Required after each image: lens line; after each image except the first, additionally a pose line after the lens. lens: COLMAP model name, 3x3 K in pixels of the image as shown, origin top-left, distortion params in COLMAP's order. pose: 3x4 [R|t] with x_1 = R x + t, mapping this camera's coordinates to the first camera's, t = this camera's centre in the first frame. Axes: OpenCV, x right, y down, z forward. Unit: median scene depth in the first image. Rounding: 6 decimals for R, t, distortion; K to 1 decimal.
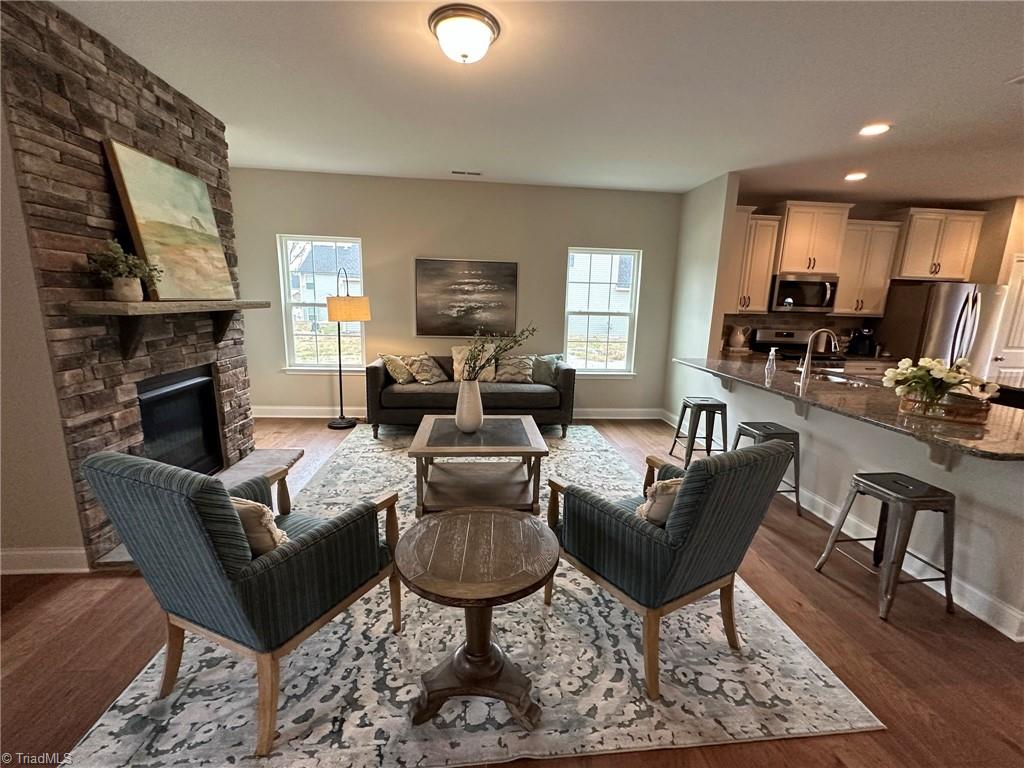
lens RADIAL K [[431.1, 0, 513.6], [0, 431.1, 386.5], [0, 0, 1]] dist [-0.003228, -0.000642]
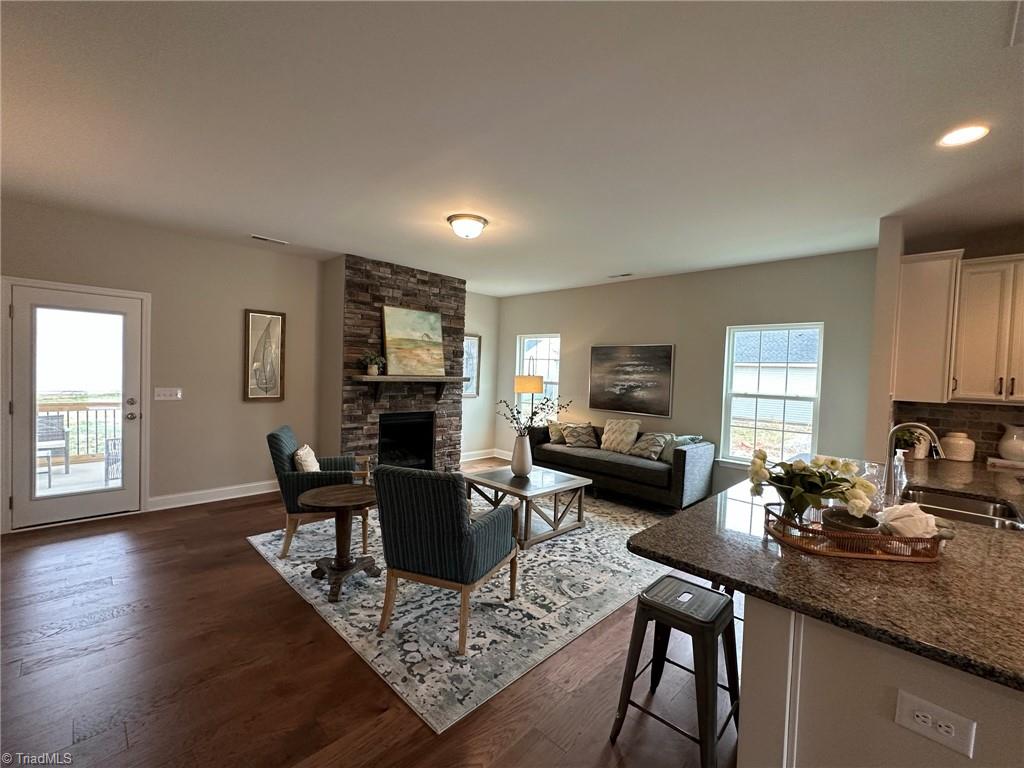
lens RADIAL K [[431.1, 0, 512.8], [0, 431.1, 384.8], [0, 0, 1]] dist [-0.003228, -0.000642]
pose [[0.642925, 0.018178, -0.765713, 0.923984], [-0.167763, 0.978785, -0.117624, -0.008914], [0.747331, 0.204082, 0.632335, 0.115184]]
